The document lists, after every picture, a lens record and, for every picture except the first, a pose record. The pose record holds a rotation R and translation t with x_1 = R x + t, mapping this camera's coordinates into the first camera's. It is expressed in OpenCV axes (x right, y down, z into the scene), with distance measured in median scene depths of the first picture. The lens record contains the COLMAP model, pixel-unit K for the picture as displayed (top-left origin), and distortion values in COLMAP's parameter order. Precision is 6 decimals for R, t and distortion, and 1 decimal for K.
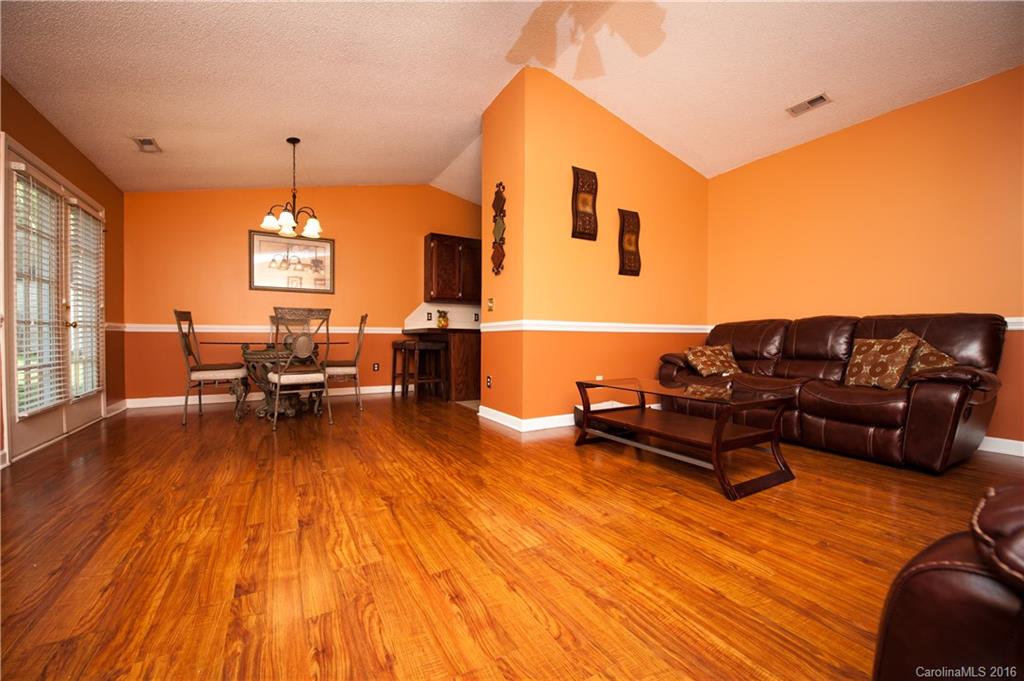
lens RADIAL K [[407.1, 0, 514.8], [0, 407.1, 337.7], [0, 0, 1]] dist [-0.015159, -0.001619]
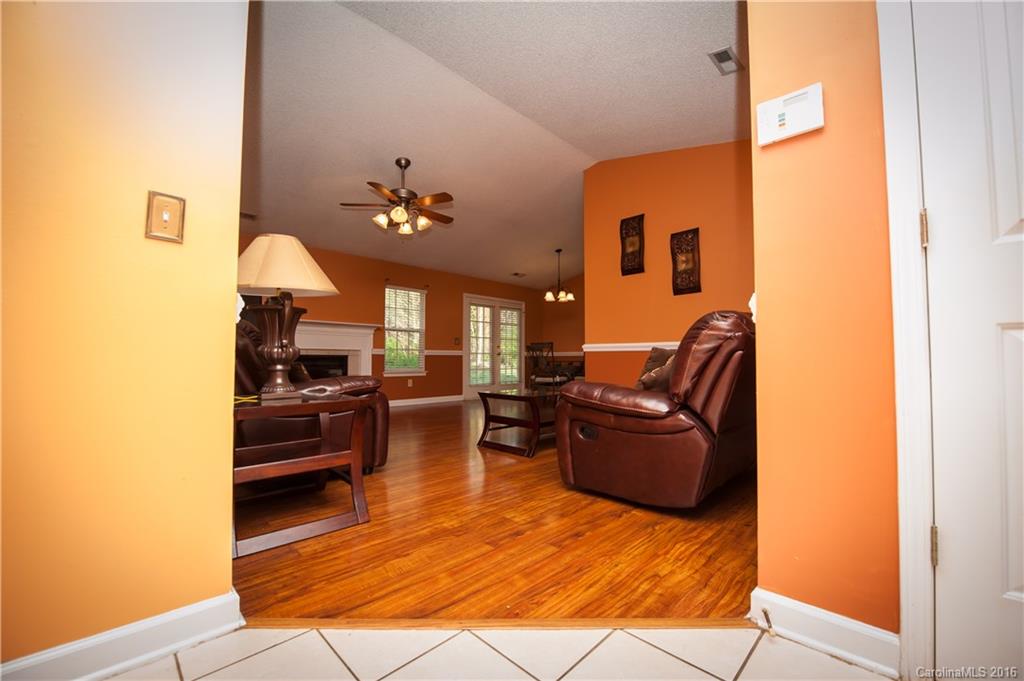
lens RADIAL K [[407.1, 0, 512.1], [0, 407.1, 345.5], [0, 0, 1]] dist [-0.015159, -0.001619]
pose [[0.253648, -0.036133, -0.966622, 2.541294], [-0.005070, 0.999239, -0.038682, 0.026623], [0.967283, 0.014712, 0.253272, 0.757840]]
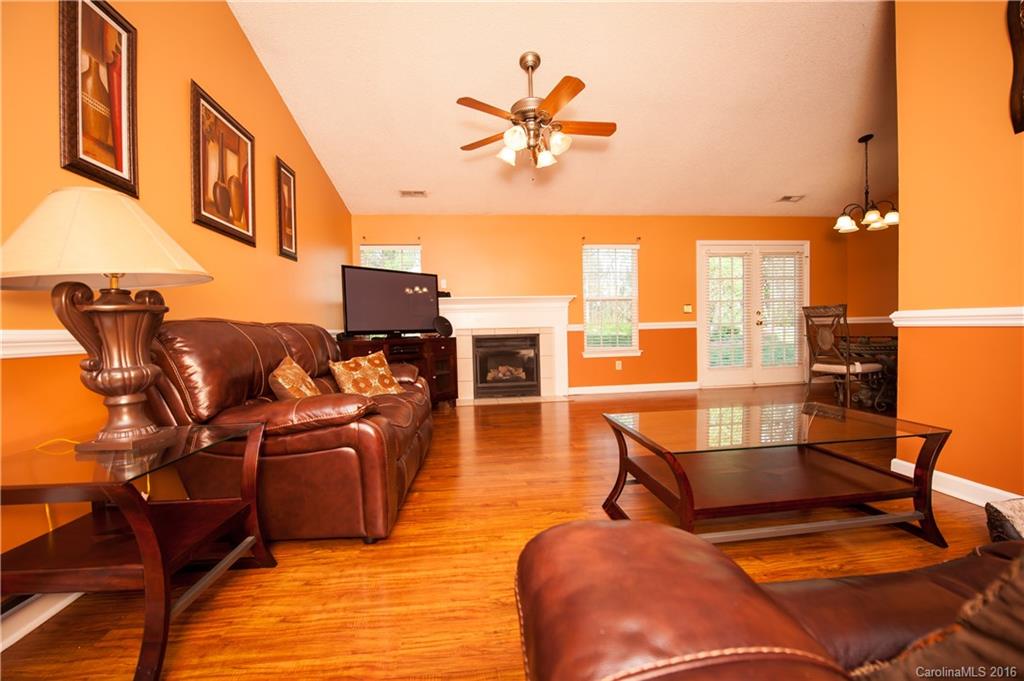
lens RADIAL K [[407.1, 0, 513.1], [0, 407.1, 345.0], [0, 0, 1]] dist [-0.015159, -0.001619]
pose [[-0.408243, 0.047918, -0.911615, 1.677053], [0.021833, 0.998848, 0.042726, -0.063505], [0.912612, -0.002460, -0.408819, 1.328329]]
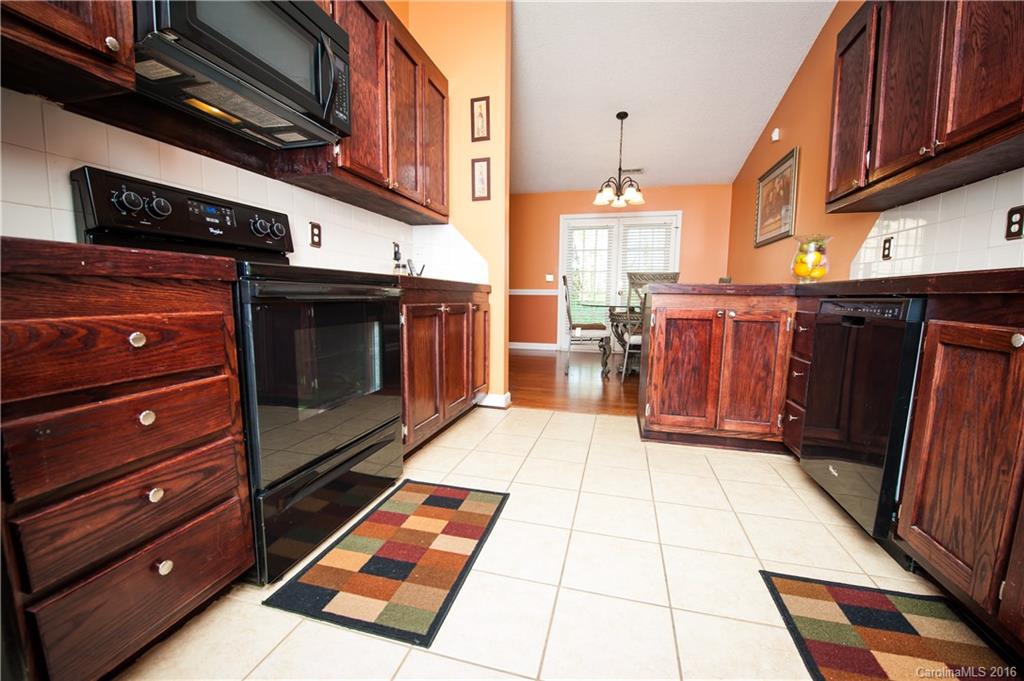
lens RADIAL K [[407.1, 0, 513.0], [0, 407.1, 343.6], [0, 0, 1]] dist [-0.015159, -0.001619]
pose [[-0.707624, 0.073510, -0.702755, 0.986789], [-0.013984, 0.992922, 0.117943, -0.027513], [0.706451, 0.093287, -0.701587, 3.530347]]
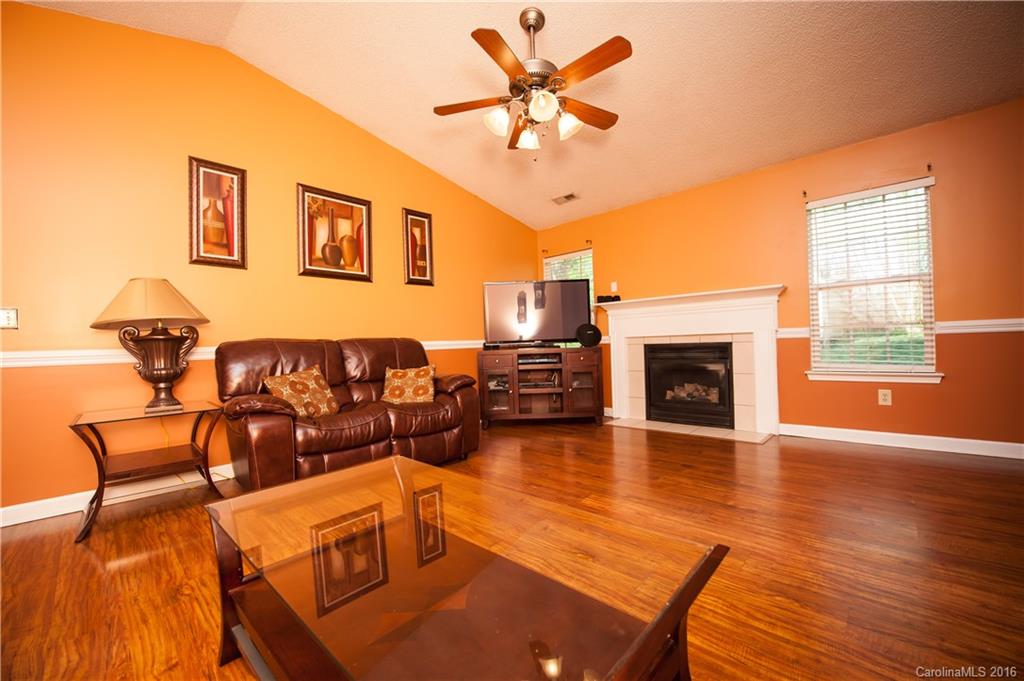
lens RADIAL K [[407.1, 0, 511.9], [0, 407.1, 345.6], [0, 0, 1]] dist [-0.015159, -0.001619]
pose [[-0.959019, 0.035735, -0.281080, 0.593771], [0.034616, 0.999361, 0.008948, -0.056860], [0.281220, -0.001149, -0.959643, 2.007669]]
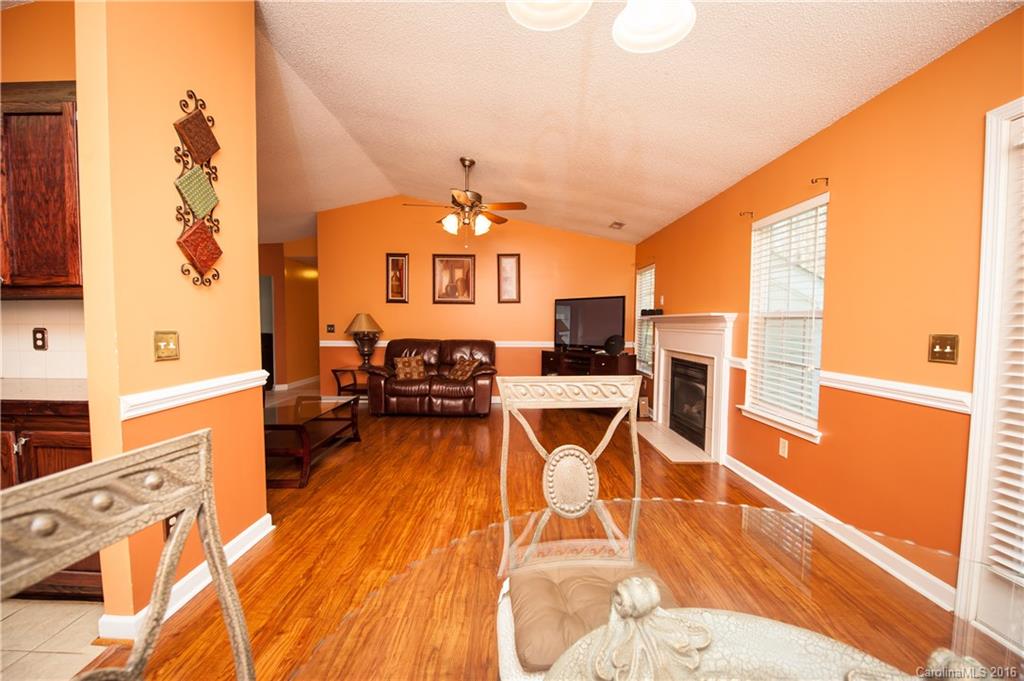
lens RADIAL K [[407.1, 0, 513.3], [0, 407.1, 341.4], [0, 0, 1]] dist [-0.015159, -0.001619]
pose [[-0.866217, -0.025936, 0.498995, -1.288097], [-0.002546, 0.998868, 0.047500, -0.235718], [-0.499662, 0.039875, -0.865302, 2.621131]]
